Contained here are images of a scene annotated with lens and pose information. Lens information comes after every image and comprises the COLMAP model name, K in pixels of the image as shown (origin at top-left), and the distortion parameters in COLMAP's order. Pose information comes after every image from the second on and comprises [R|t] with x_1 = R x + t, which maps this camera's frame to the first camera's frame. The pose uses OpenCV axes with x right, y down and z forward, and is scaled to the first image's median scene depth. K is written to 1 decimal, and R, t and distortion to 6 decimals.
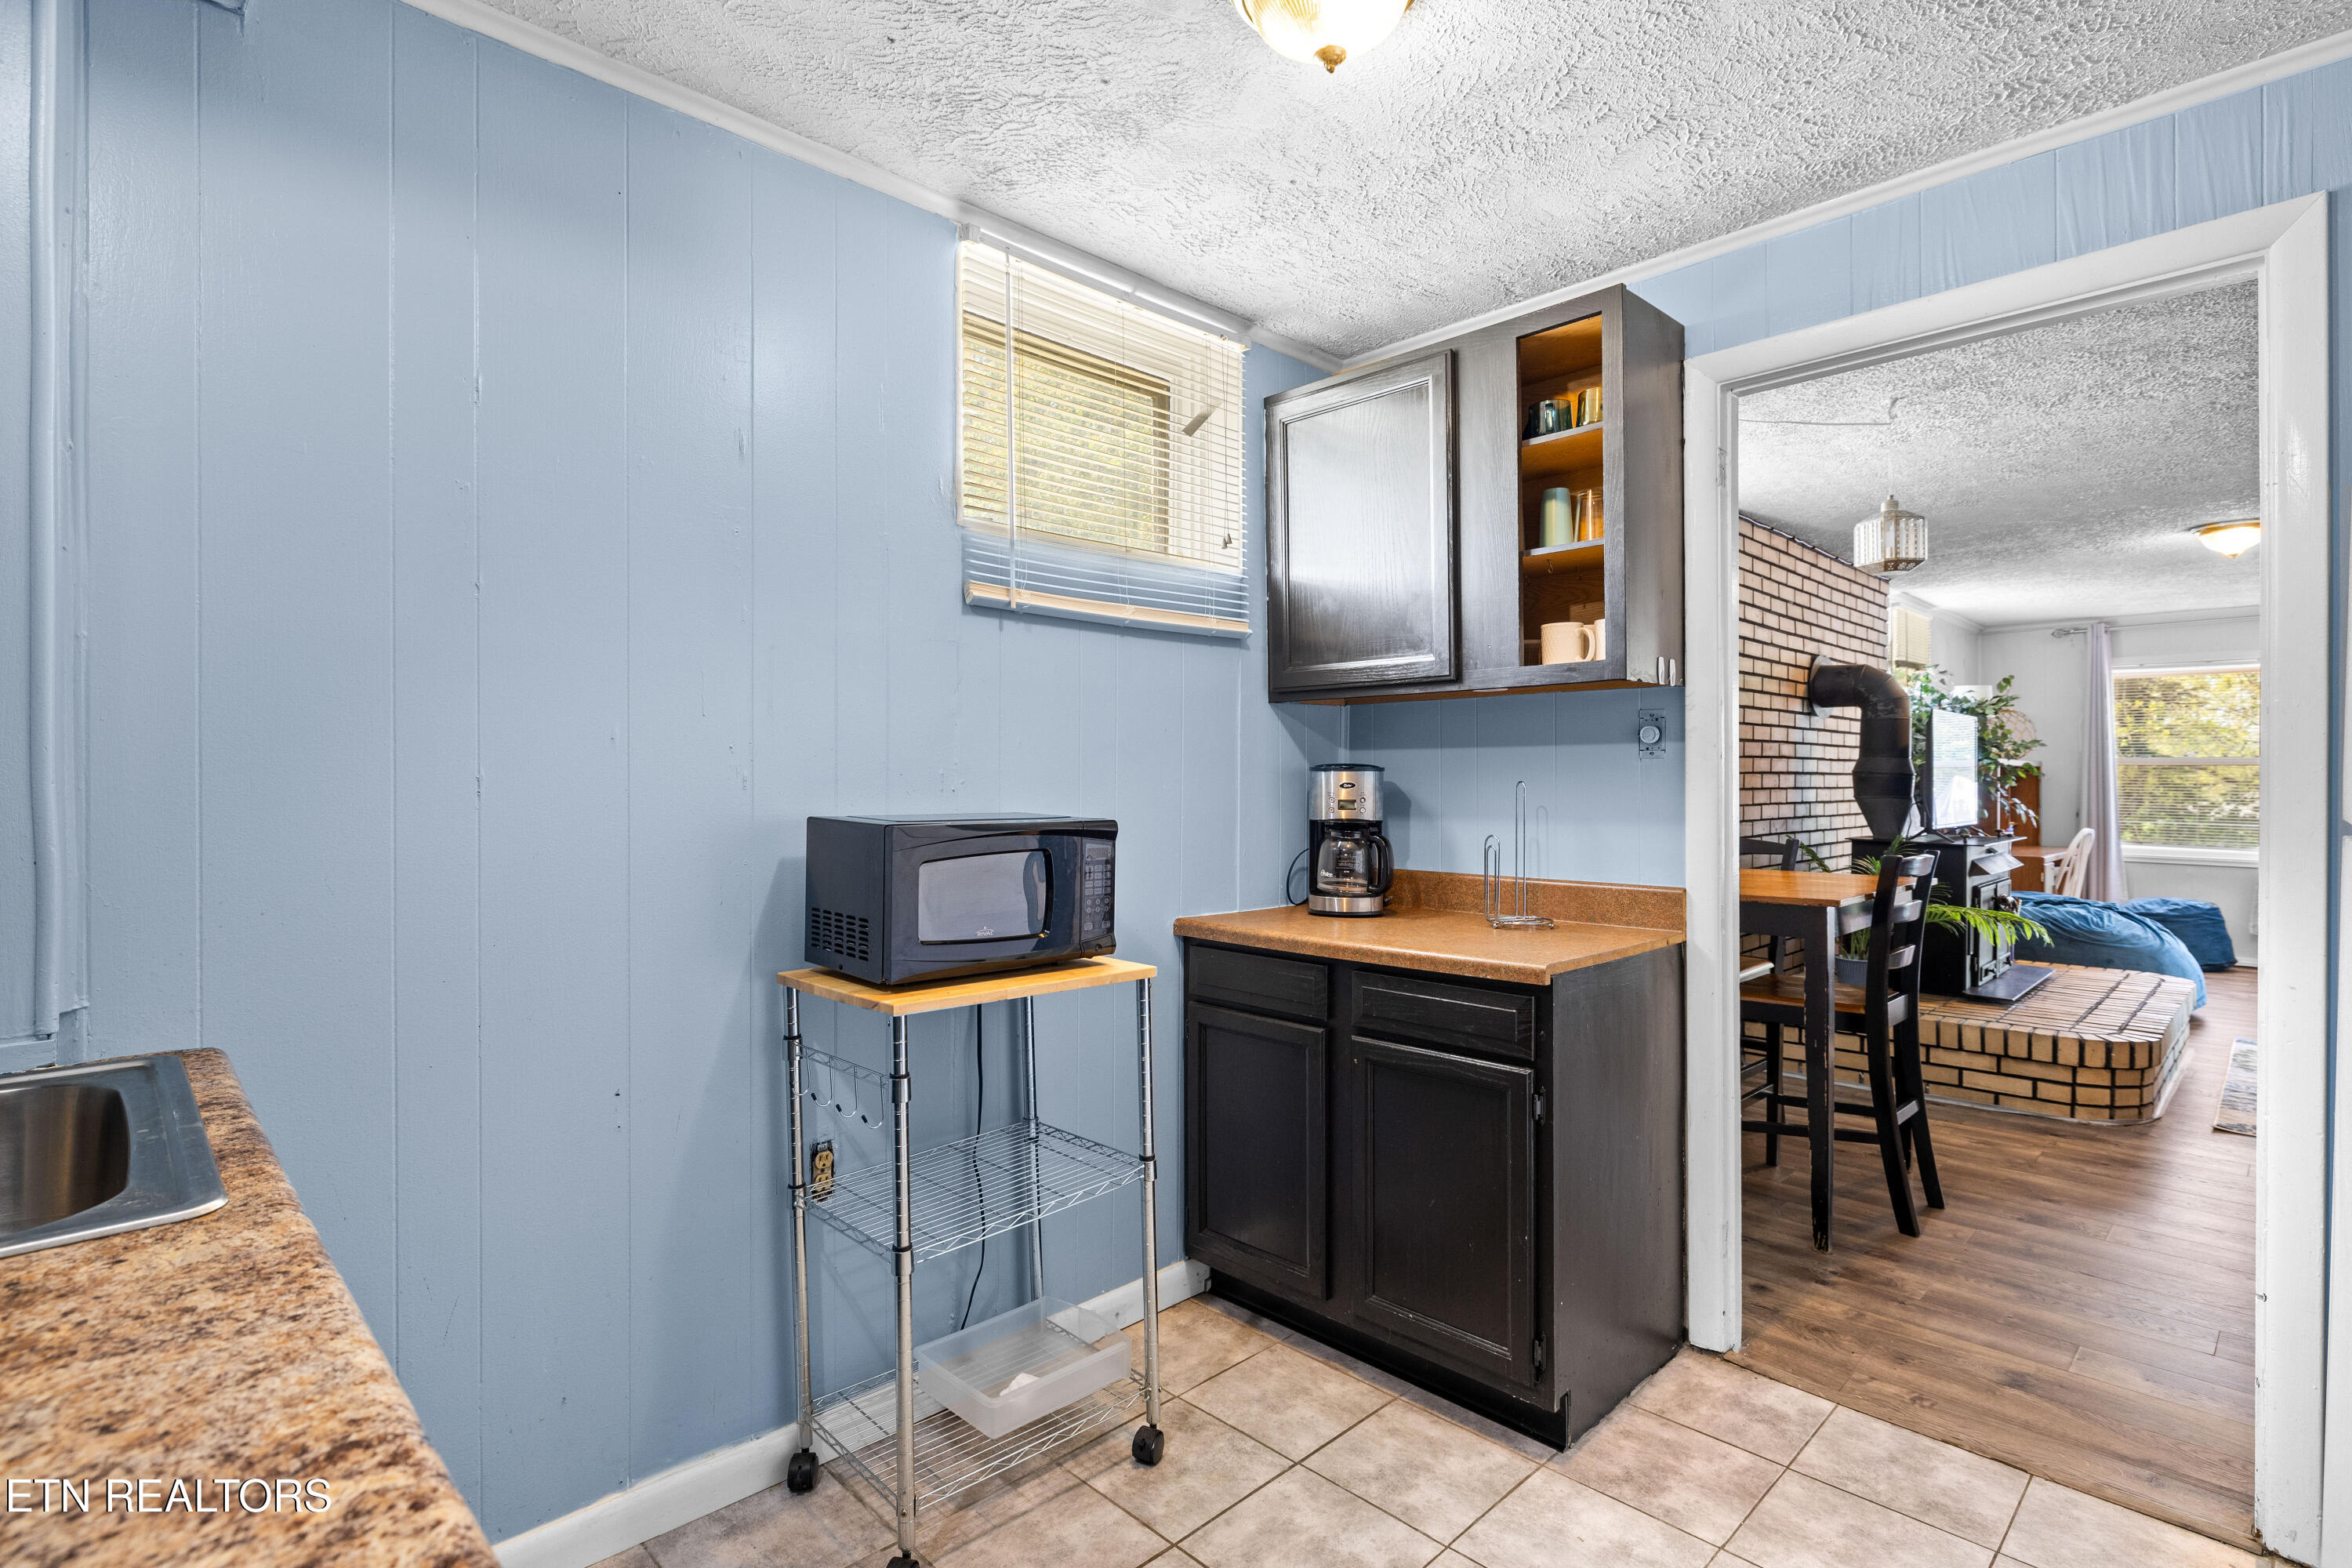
lens RADIAL K [[1131.2, 0, 1159.0], [0, 1131.2, 782.0], [0, 0, 1]] dist [-0.007588, -0.000619]
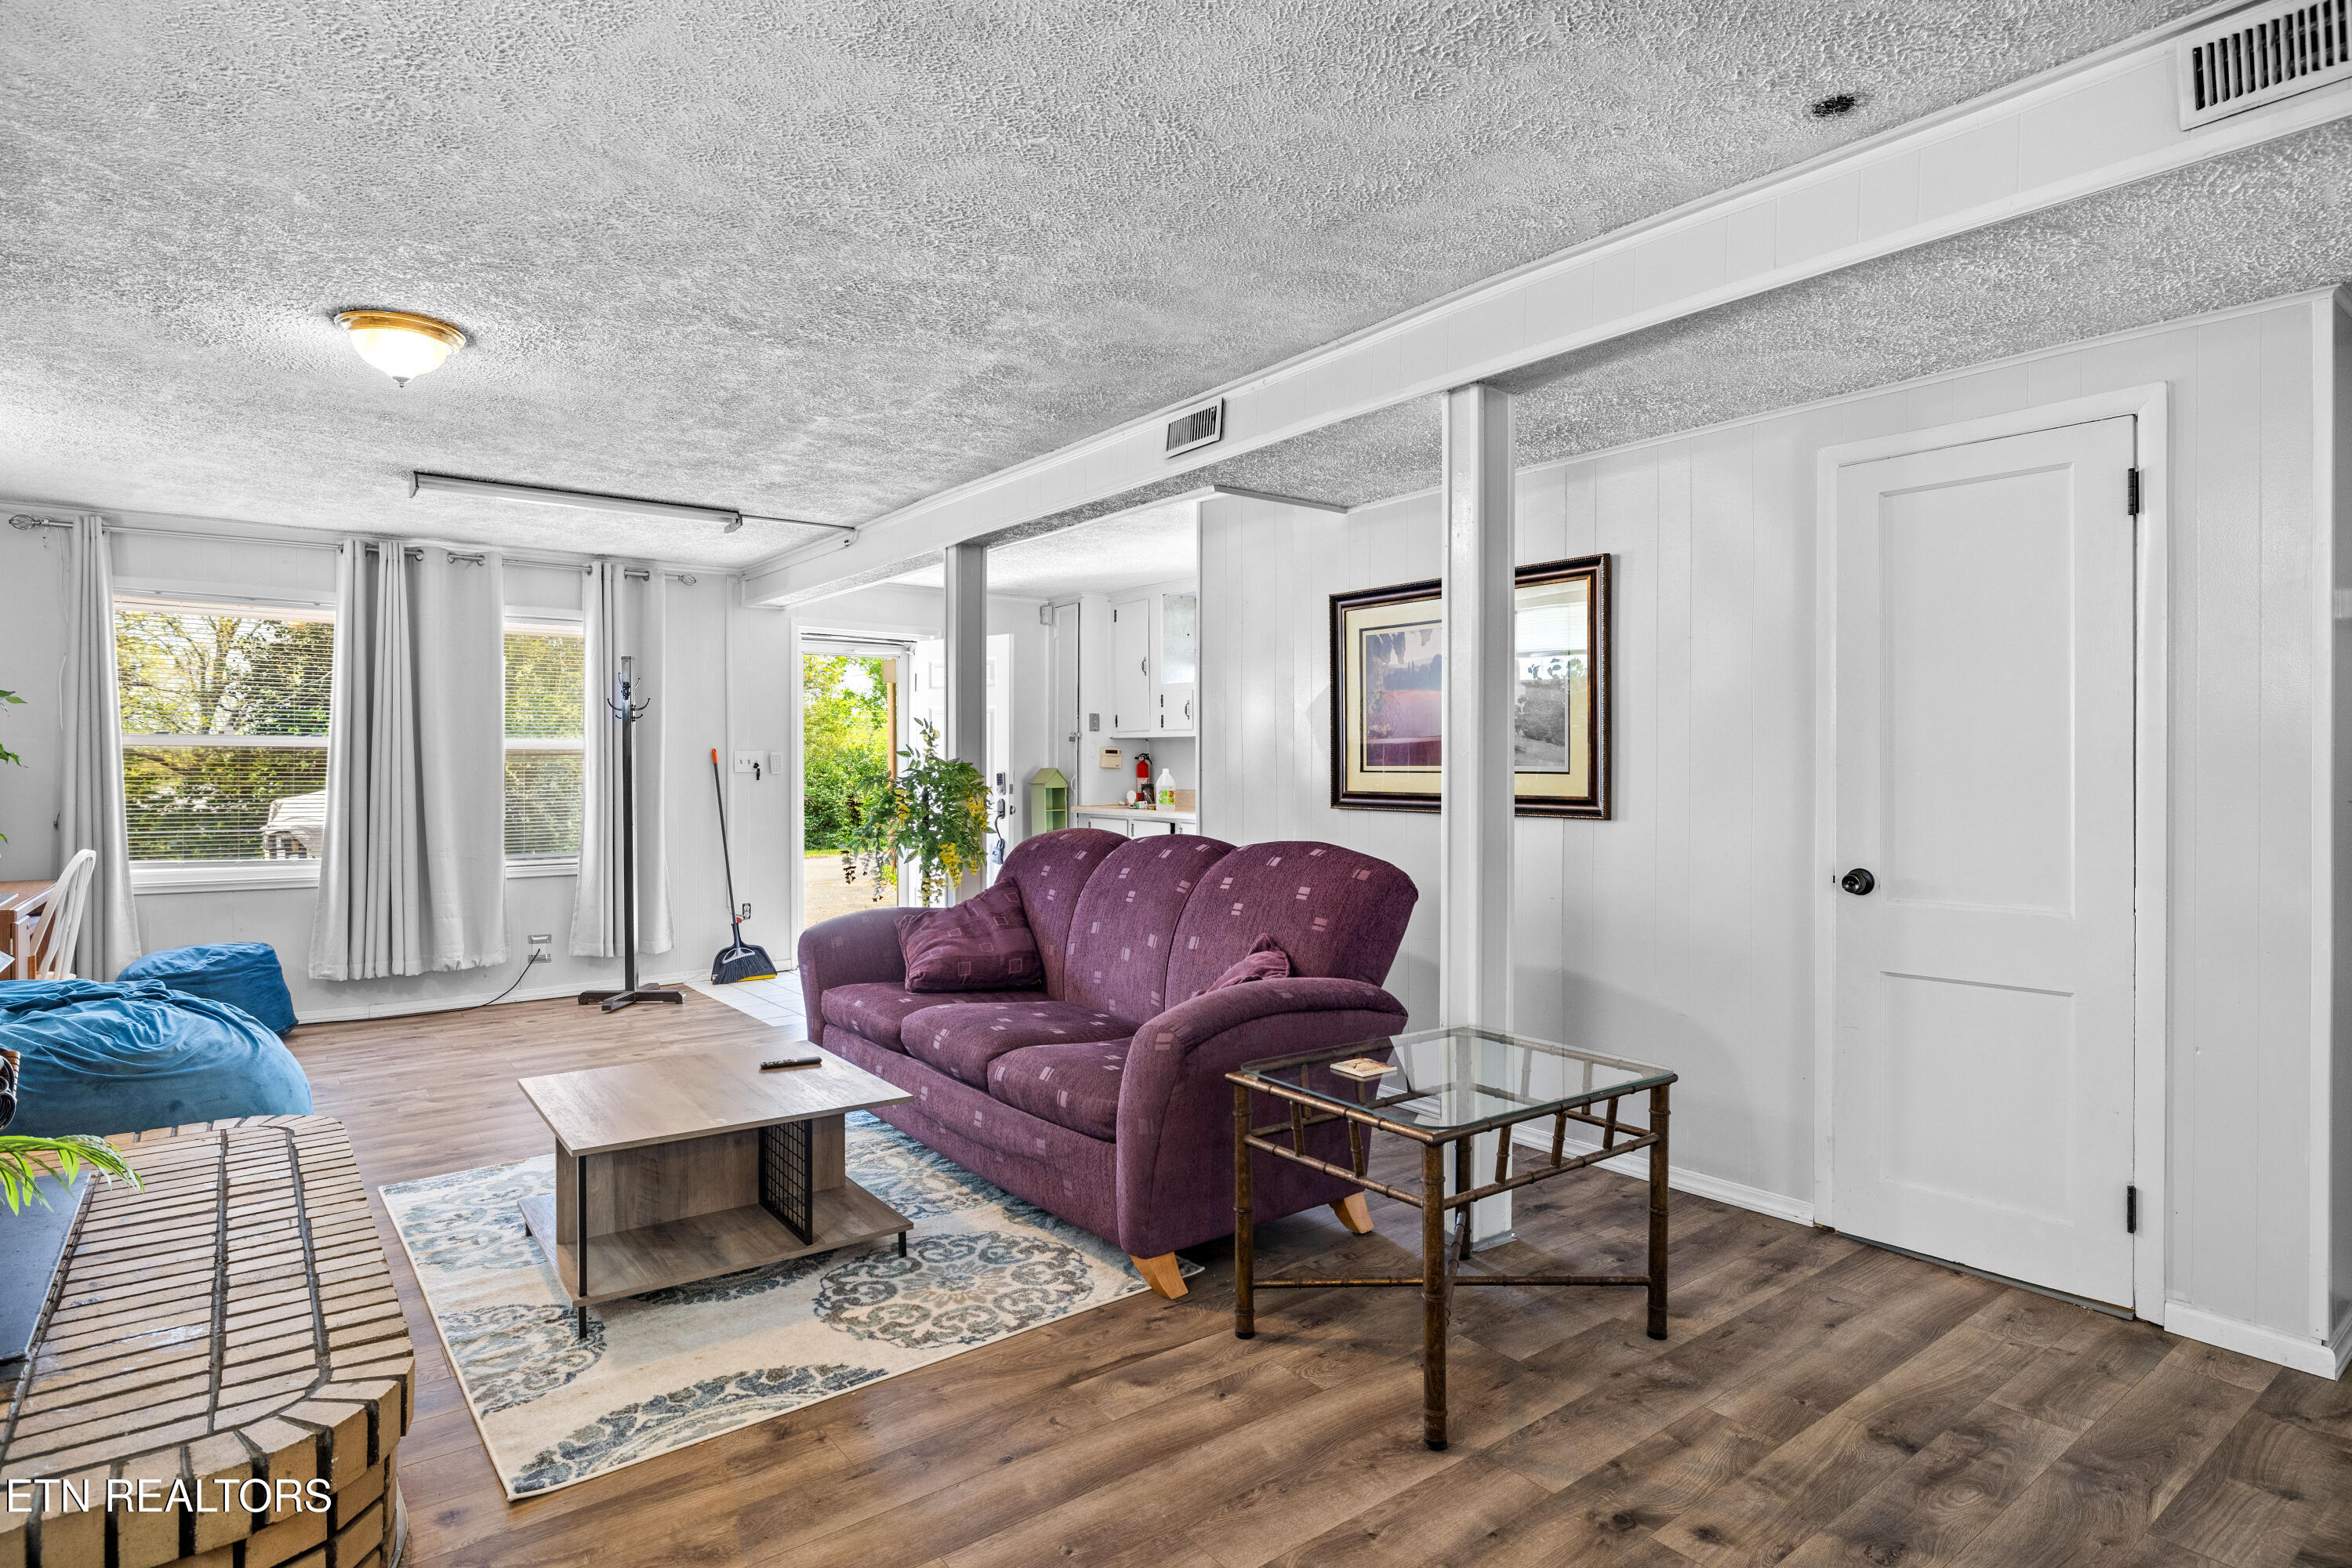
lens RADIAL K [[1225.4, 0, 1164.3], [0, 1225.4, 766.8], [0, 0, 1]] dist [-0.004646, -0.002148]
pose [[0.113902, -0.000283, 0.993492, 0.313537], [0.006782, 0.999977, -0.000492, 0.002750], [-0.993469, 0.006794, 0.113901, 0.450104]]
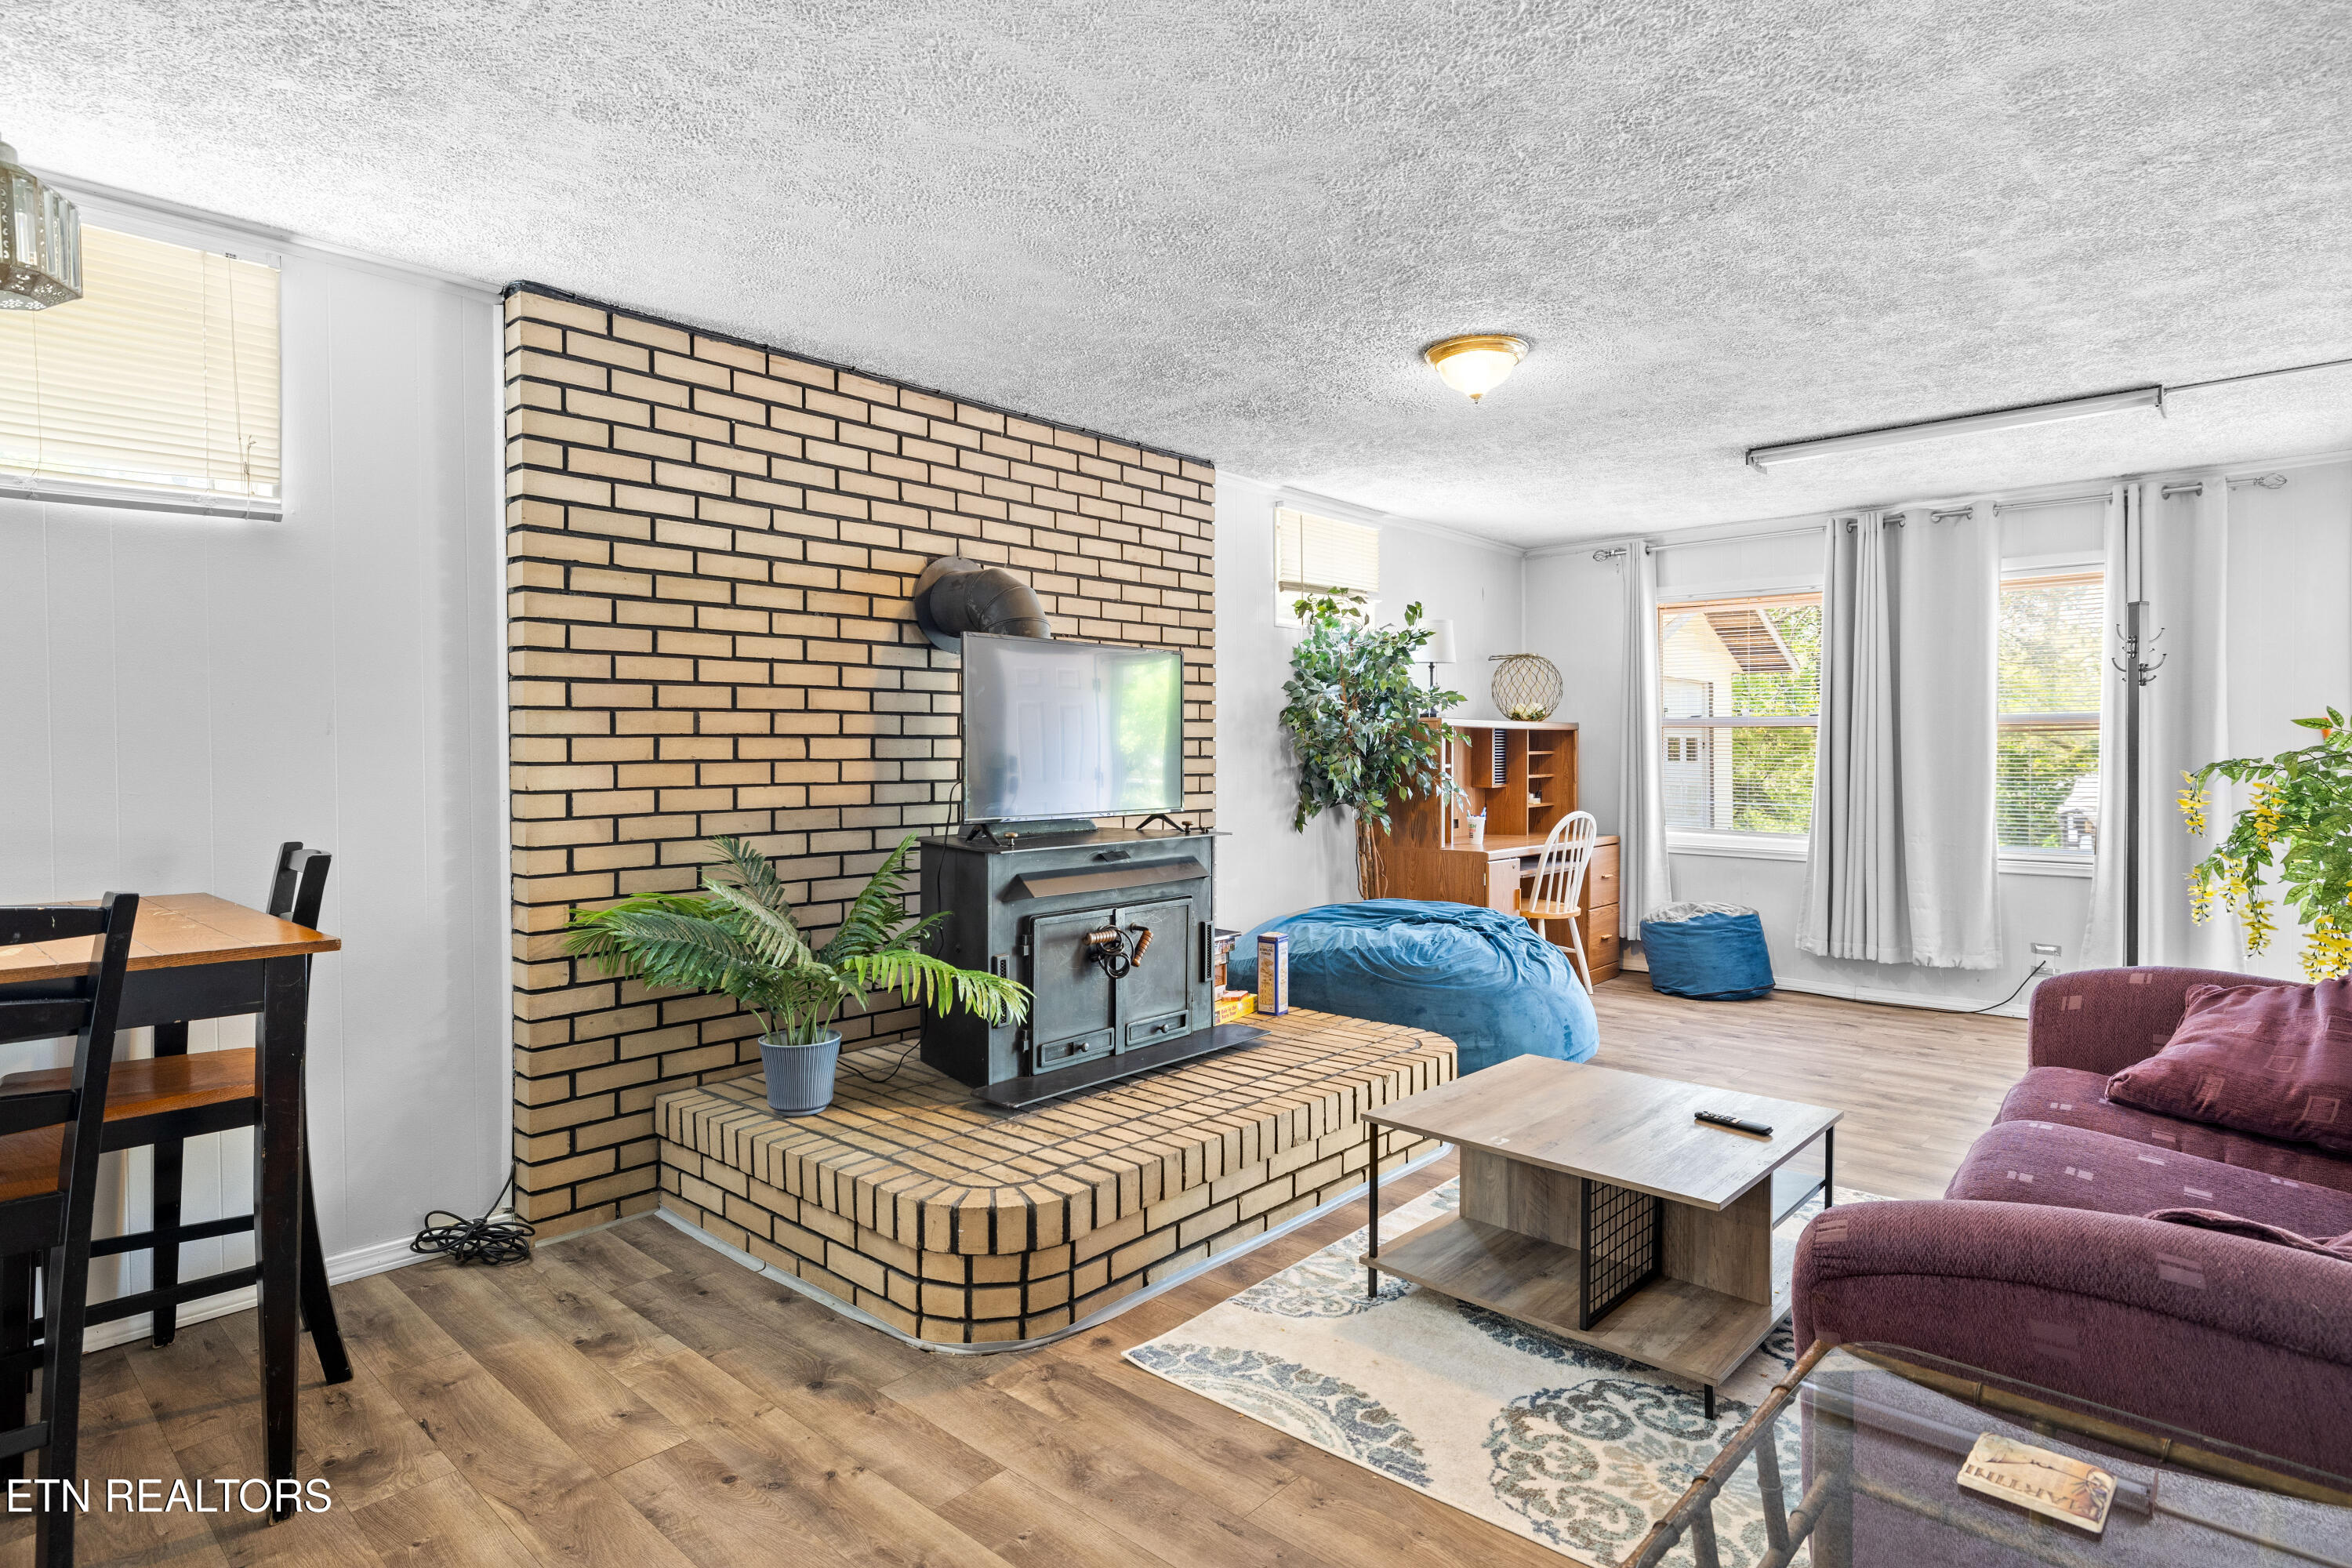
lens RADIAL K [[1225.4, 0, 1178.0], [0, 1225.4, 764.3], [0, 0, 1]] dist [-0.004646, -0.002148]
pose [[0.997390, -0.004740, 0.072041, 0.621270], [0.004189, 0.999961, 0.007798, 0.003178], [-0.072075, -0.007476, 0.997371, 0.259099]]
